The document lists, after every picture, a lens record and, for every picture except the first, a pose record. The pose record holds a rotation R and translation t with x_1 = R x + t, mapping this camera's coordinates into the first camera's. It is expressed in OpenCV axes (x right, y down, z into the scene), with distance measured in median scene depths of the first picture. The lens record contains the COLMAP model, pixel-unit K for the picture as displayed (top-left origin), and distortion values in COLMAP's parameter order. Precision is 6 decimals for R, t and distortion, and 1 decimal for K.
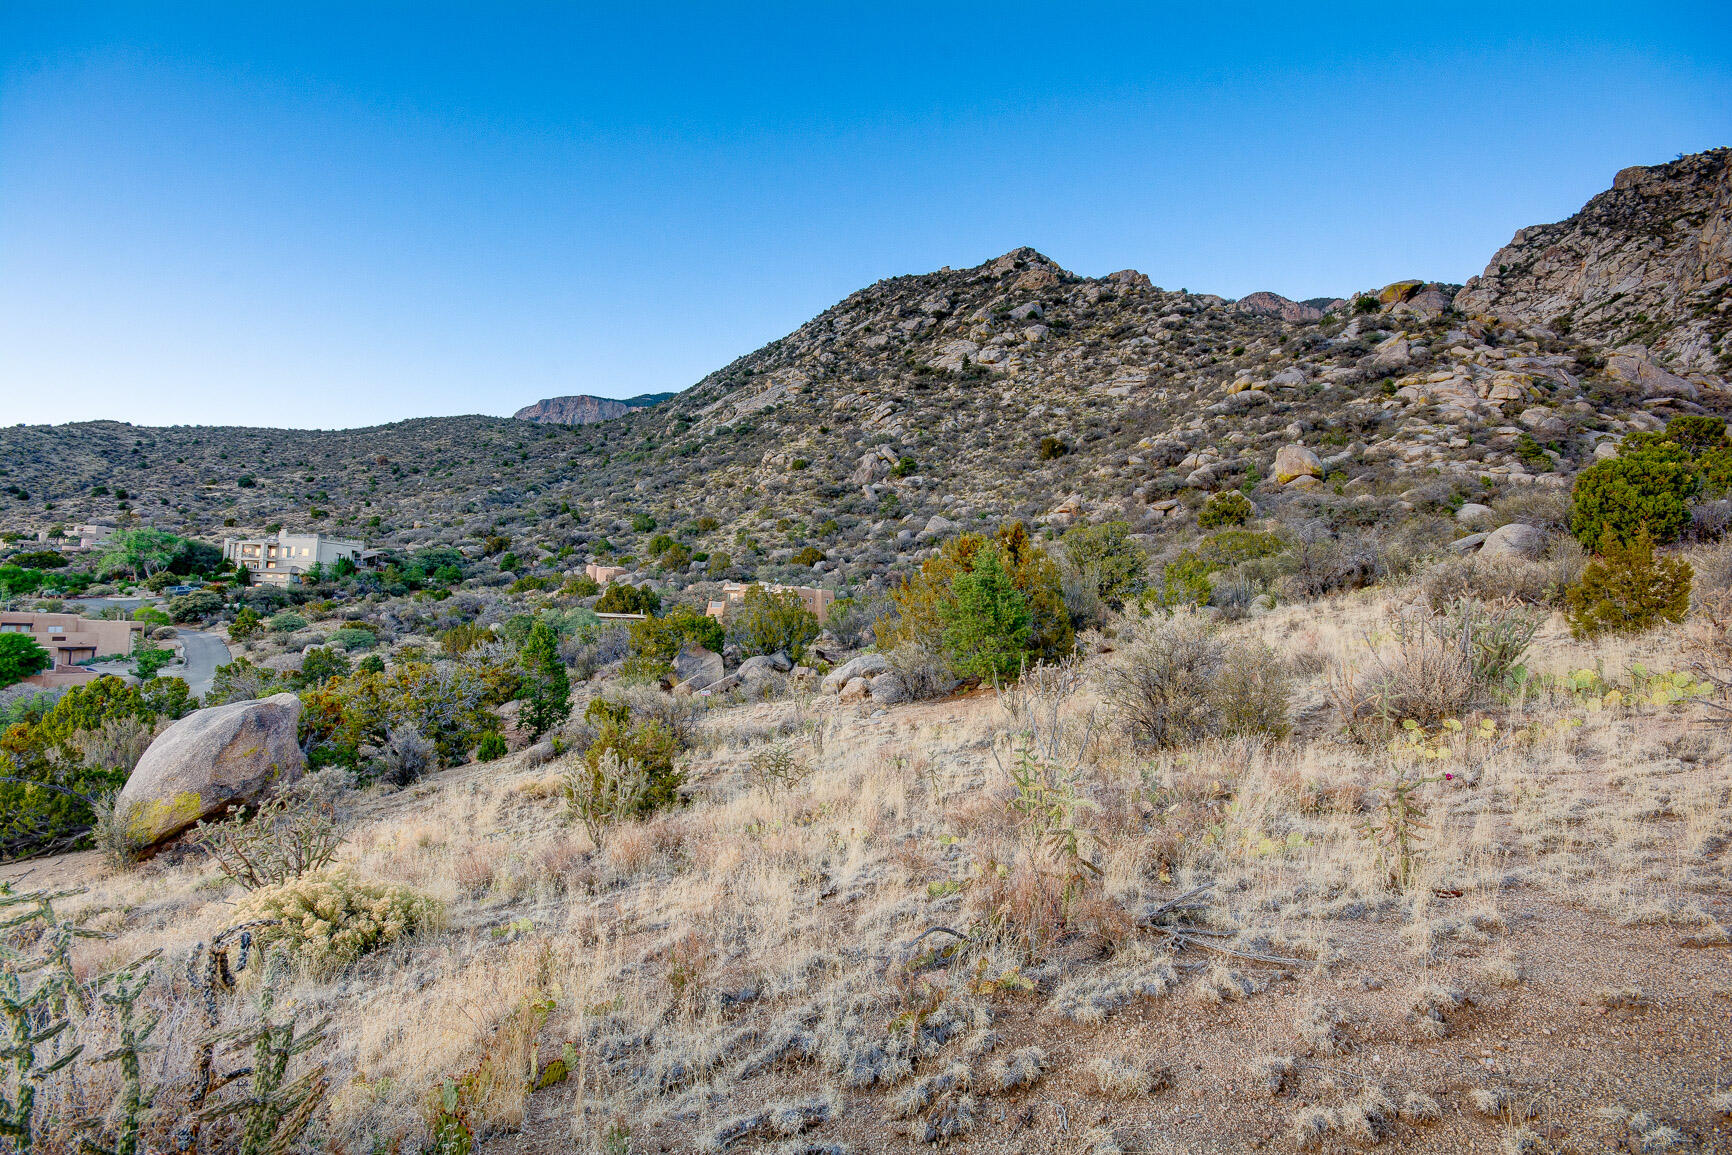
lens RADIAL K [[760.6, 0, 866.0], [0, 760.6, 577.5], [0, 0, 1]] dist [0.004852, -0.007994]
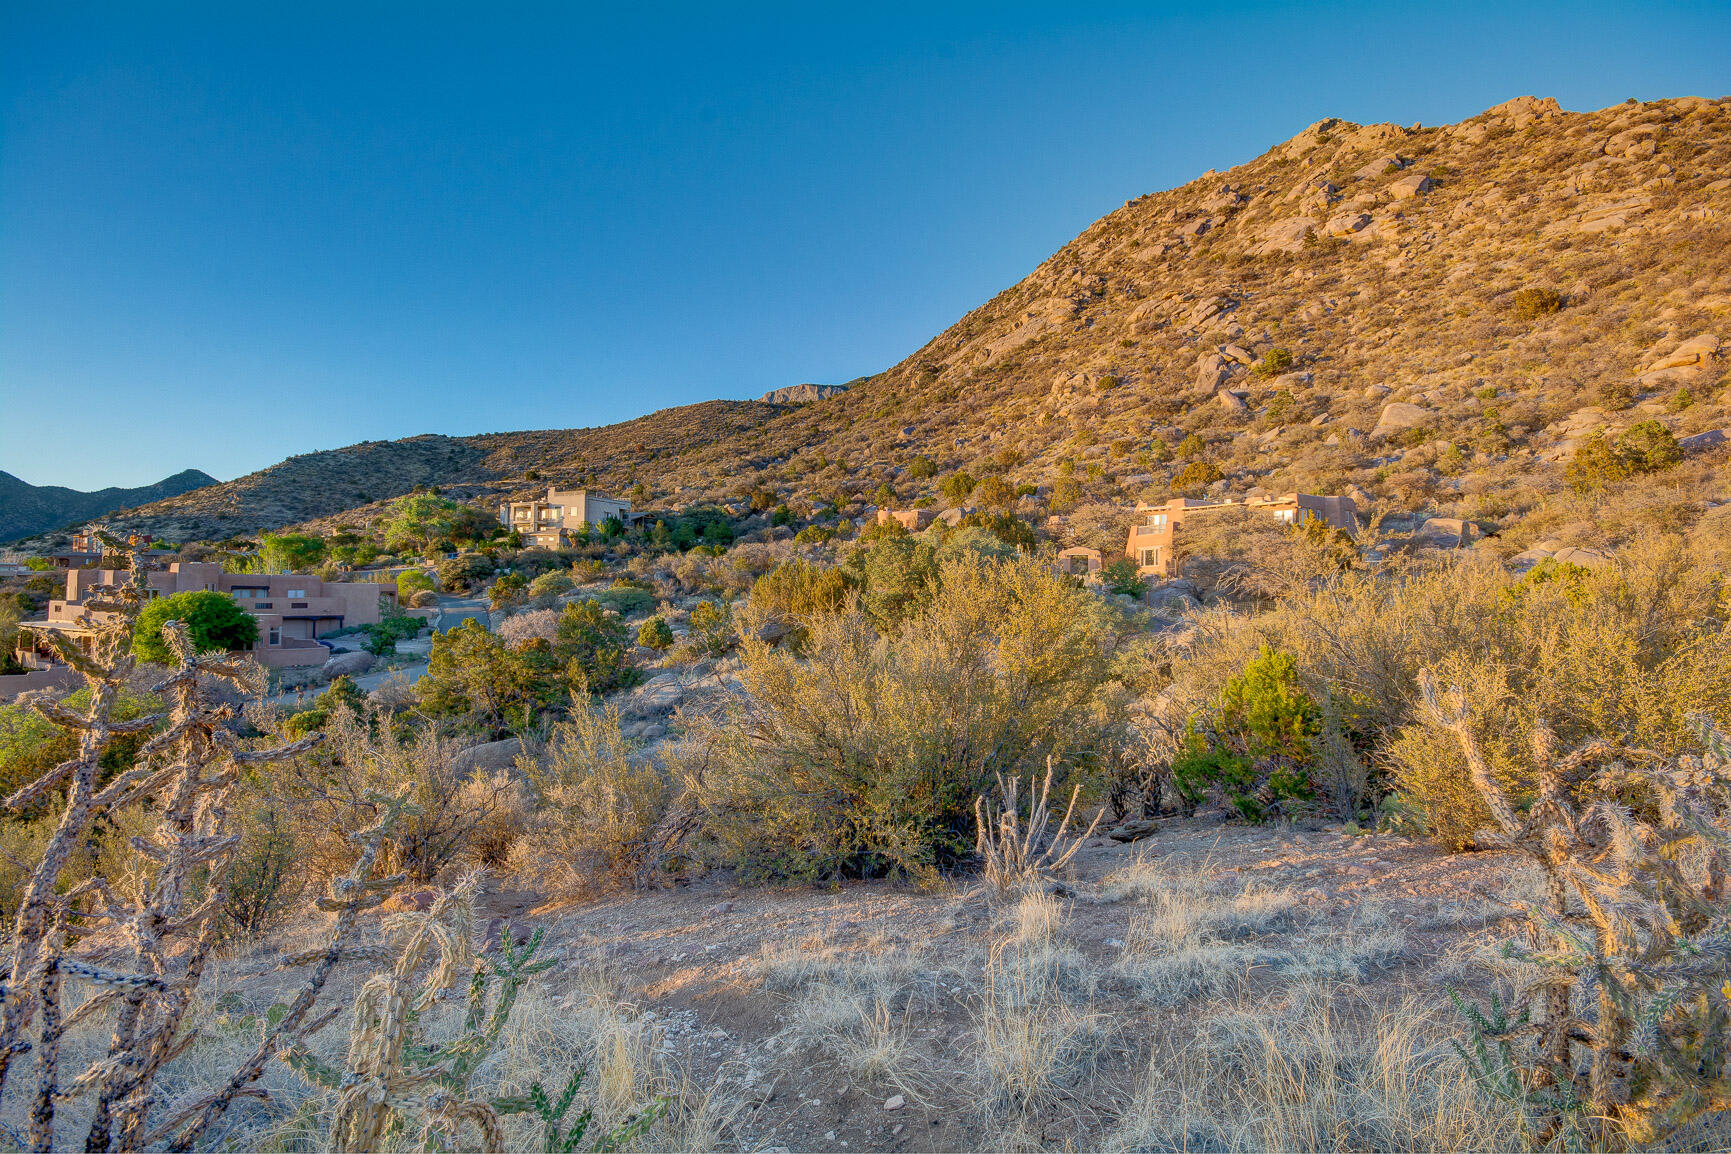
lens RADIAL K [[761.0, 0, 865.5], [0, 761.0, 577.0], [0, 0, 1]] dist [-0.002443, -0.000568]
pose [[0.959640, -0.031338, -0.279479, -0.105124], [0.040051, 0.998872, 0.025519, 0.020685], [0.278363, -0.035683, 0.959813, 0.152759]]
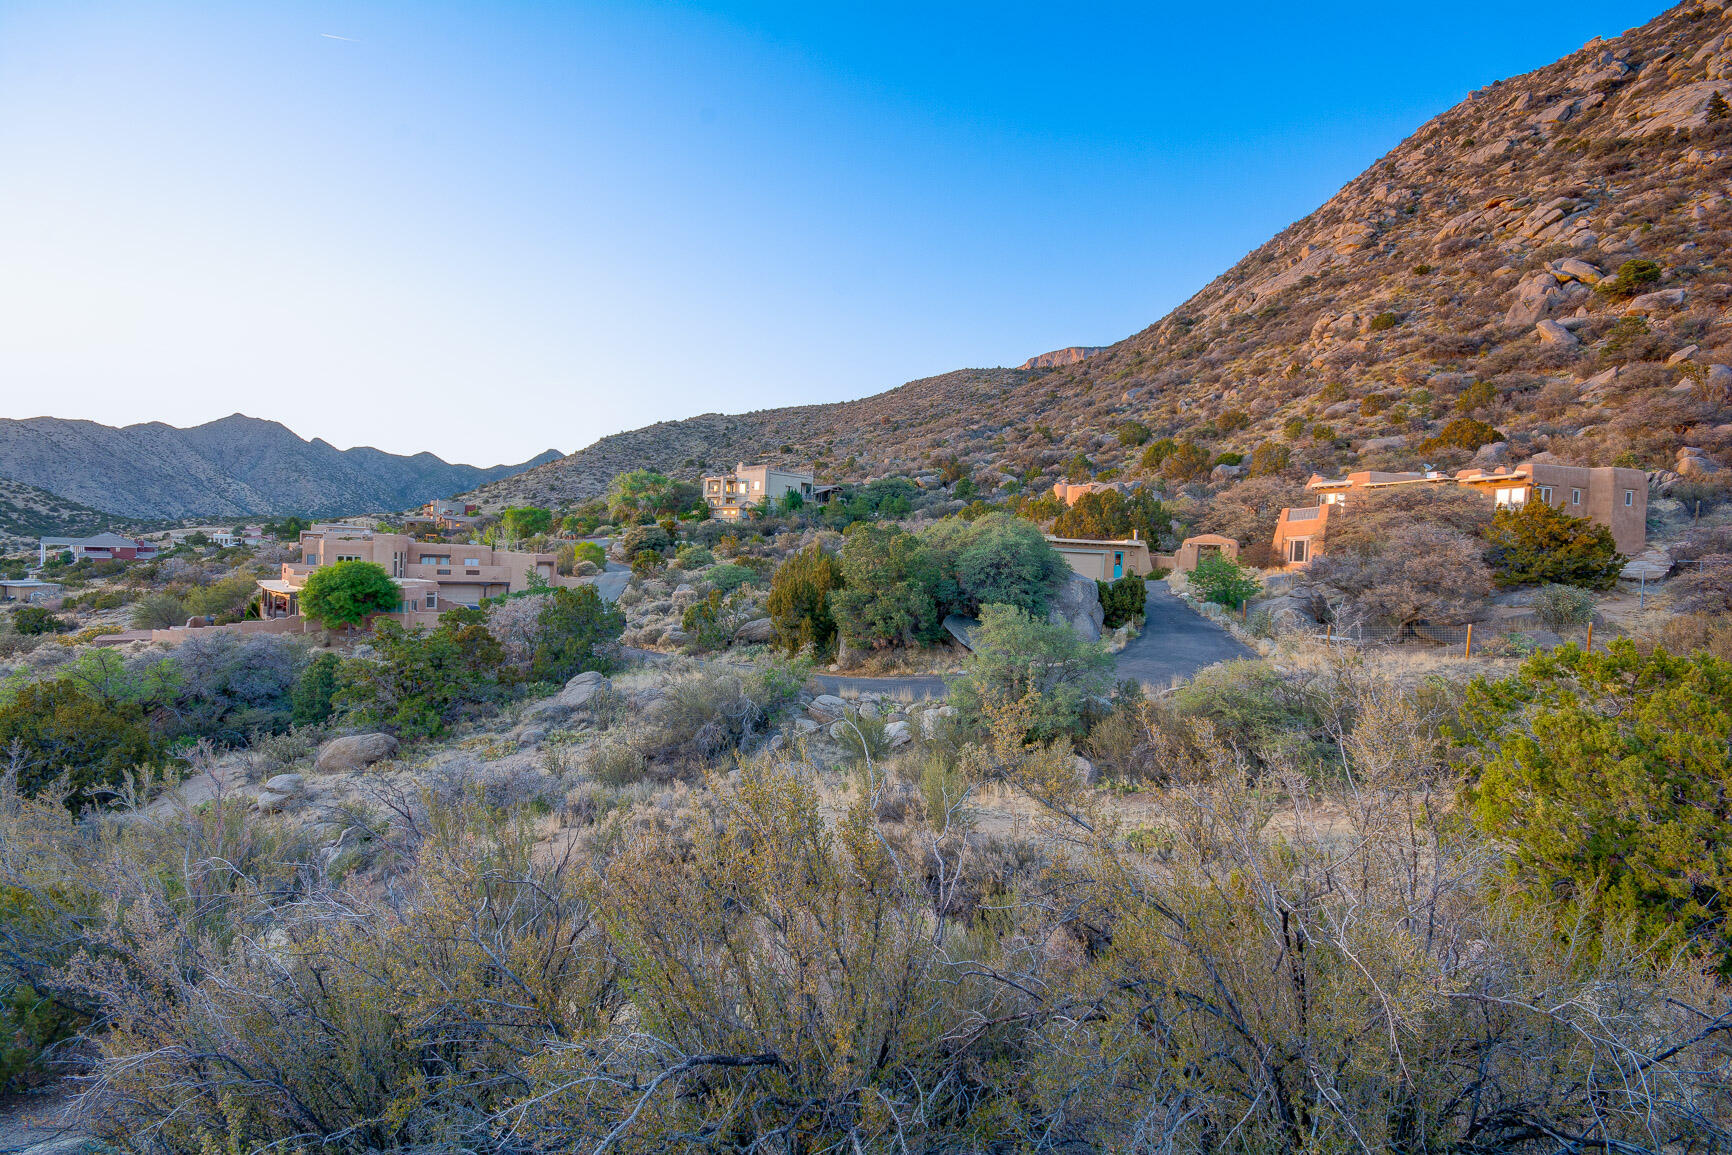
lens RADIAL K [[760.4, 0, 867.0], [0, 760.4, 568.8], [0, 0, 1]] dist [0.031035, -0.024011]
pose [[0.814807, 0.006912, -0.579691, -0.061005], [0.022590, 0.998791, 0.043662, 0.018016], [0.579292, -0.048671, 0.813666, 0.201264]]
